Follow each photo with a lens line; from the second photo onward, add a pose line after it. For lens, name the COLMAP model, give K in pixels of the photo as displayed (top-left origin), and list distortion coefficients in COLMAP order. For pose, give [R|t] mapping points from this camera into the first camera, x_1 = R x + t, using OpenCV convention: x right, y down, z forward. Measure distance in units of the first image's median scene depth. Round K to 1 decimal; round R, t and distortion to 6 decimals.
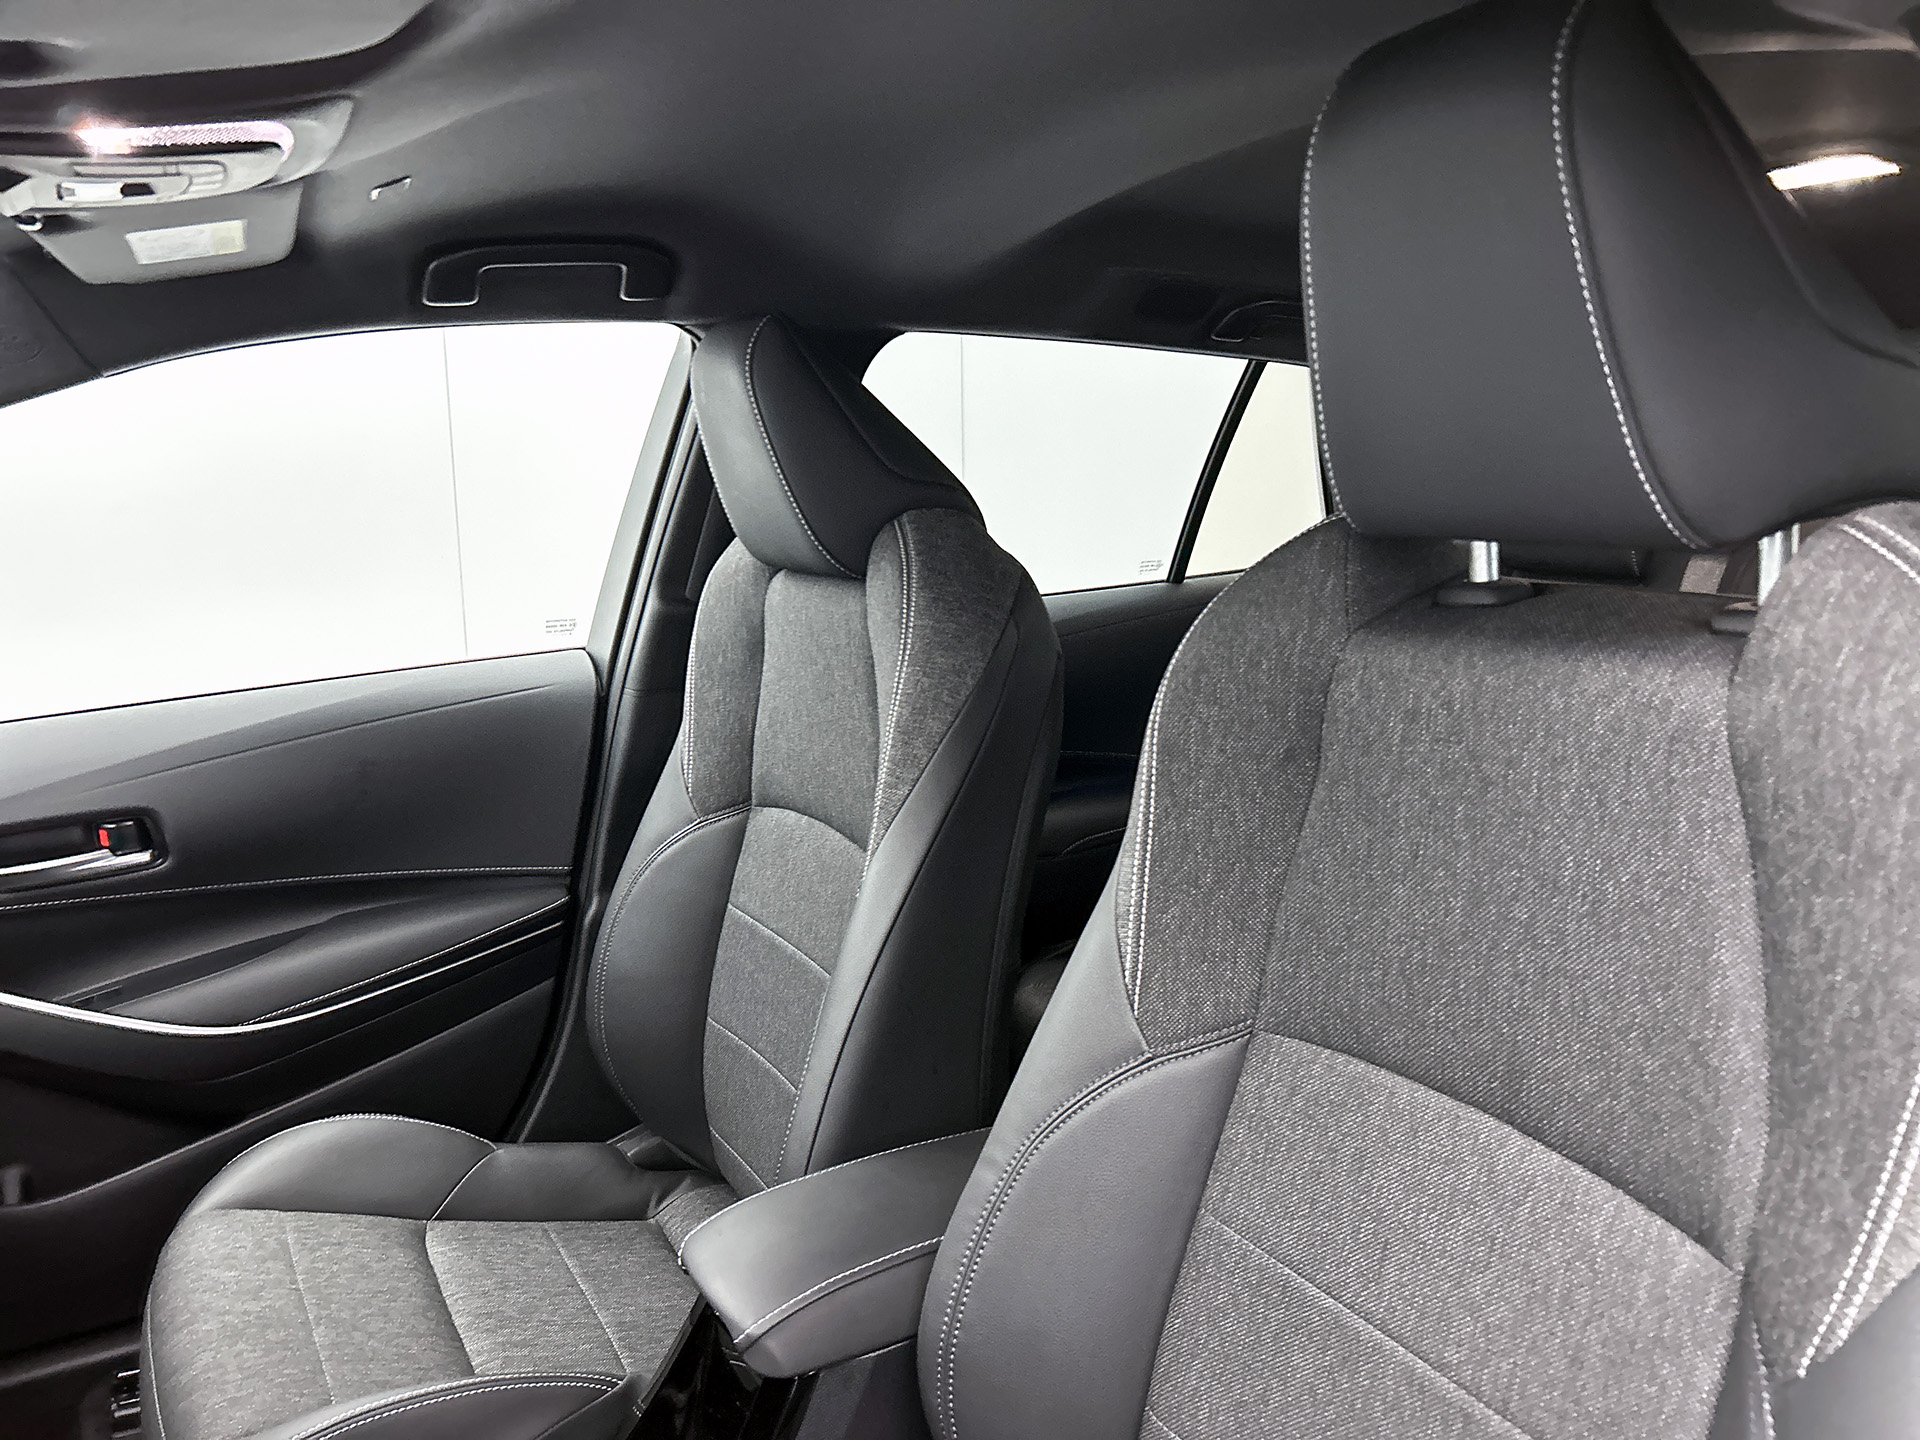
lens RADIAL K [[1441.8, 0, 952.7], [0, 1441.8, 731.7], [0, 0, 1]] dist [0.094120, -0.152933]
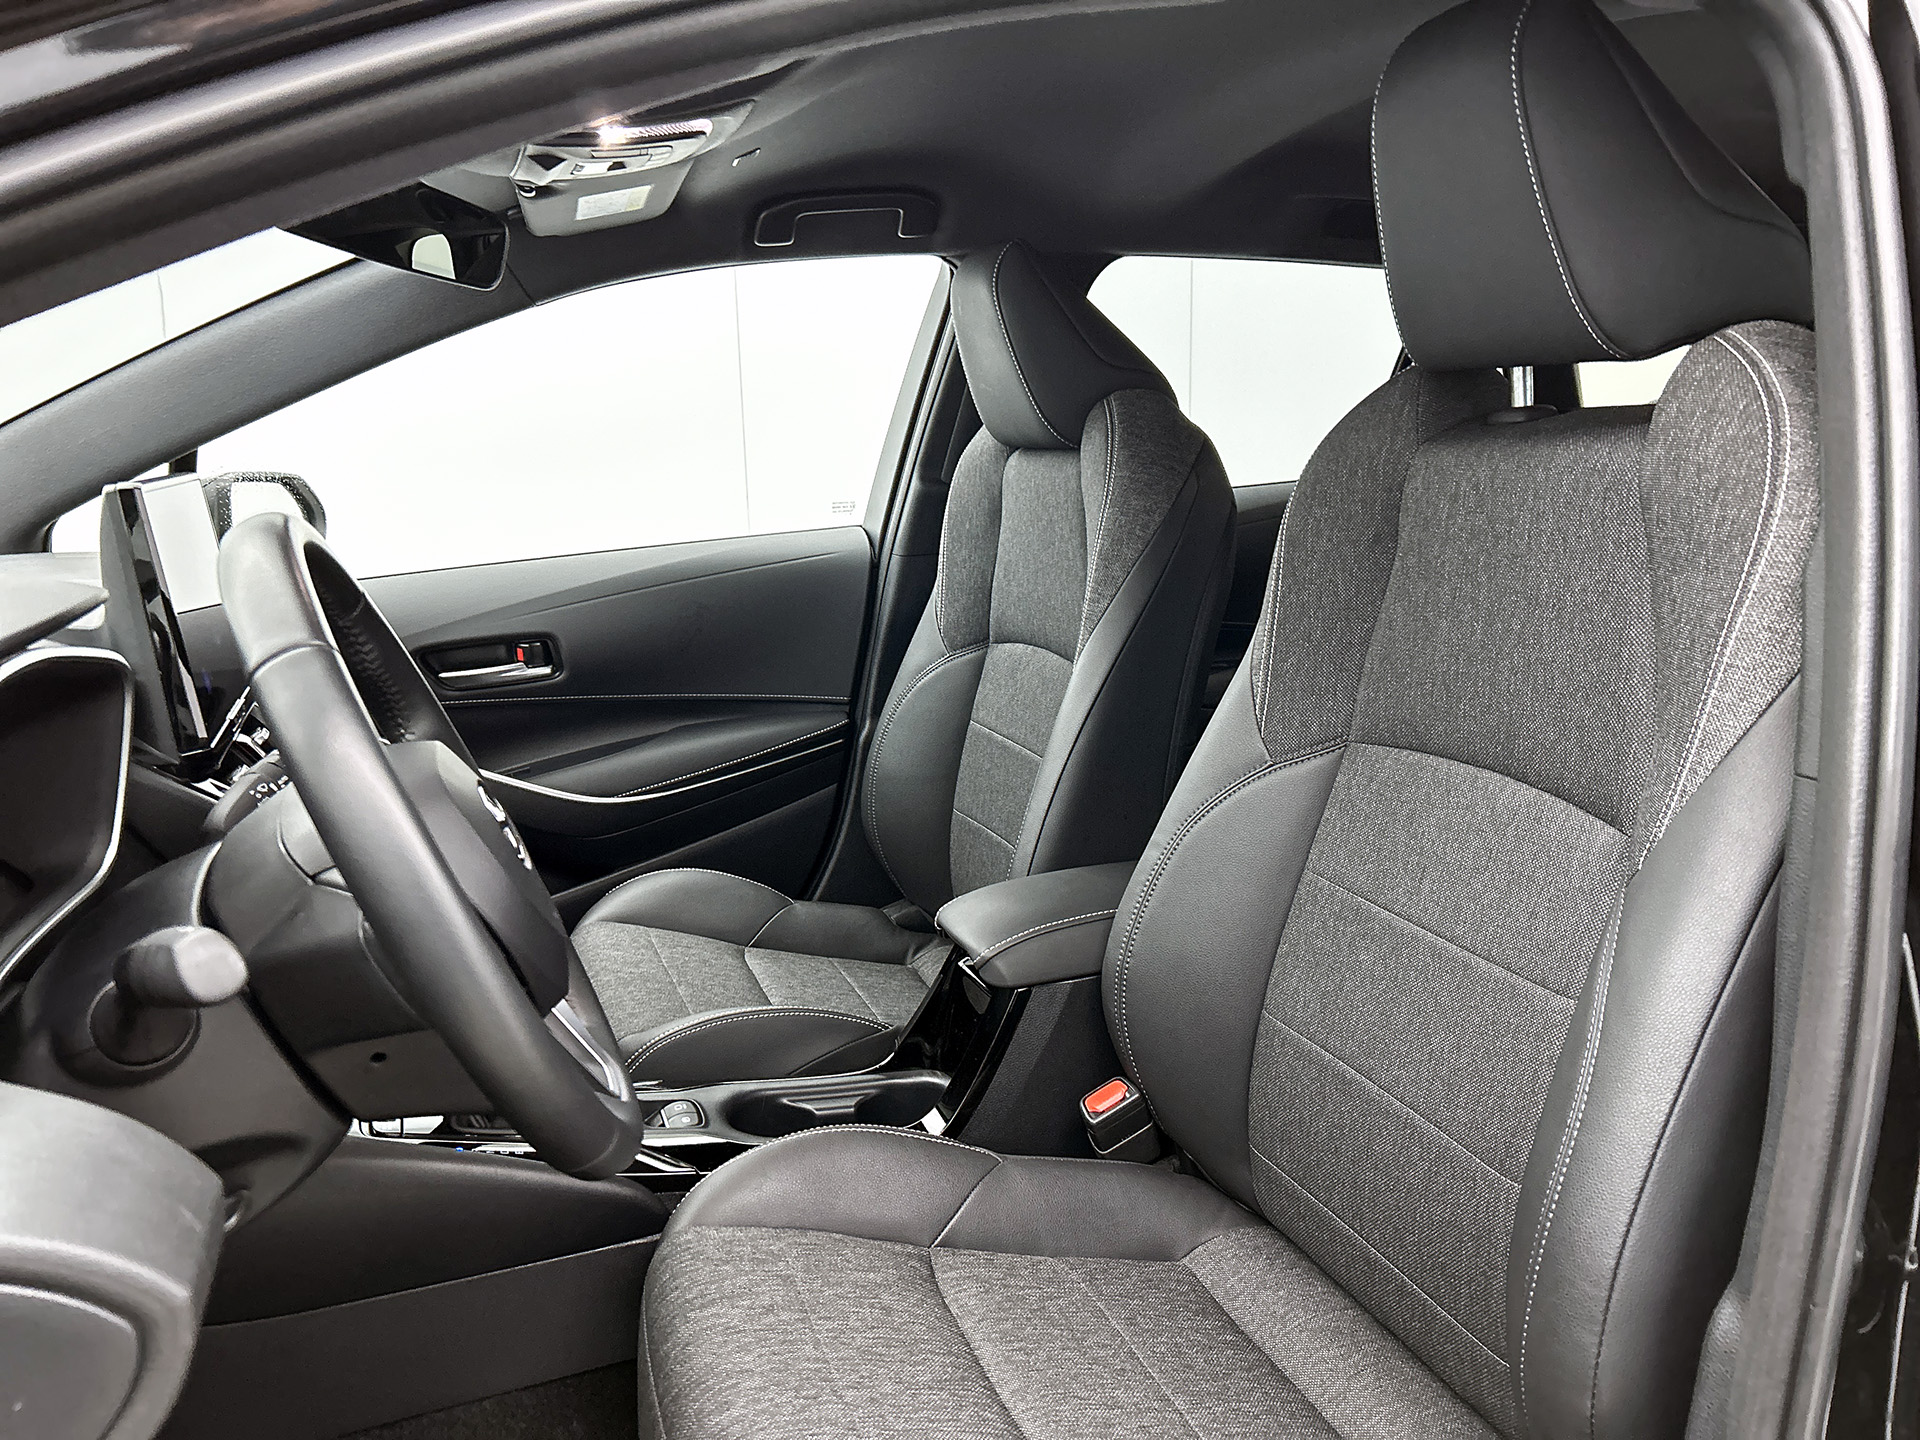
lens RADIAL K [[1514.8, 0, 934.5], [0, 1514.8, 756.0], [0, 0, 1]] dist [0.124806, -0.292196]
pose [[0.984291, 0.019820, -0.175438, 0.059459], [-0.015194, 0.999502, 0.027673, 0.144928], [0.175899, -0.024573, 0.984101, -0.395271]]
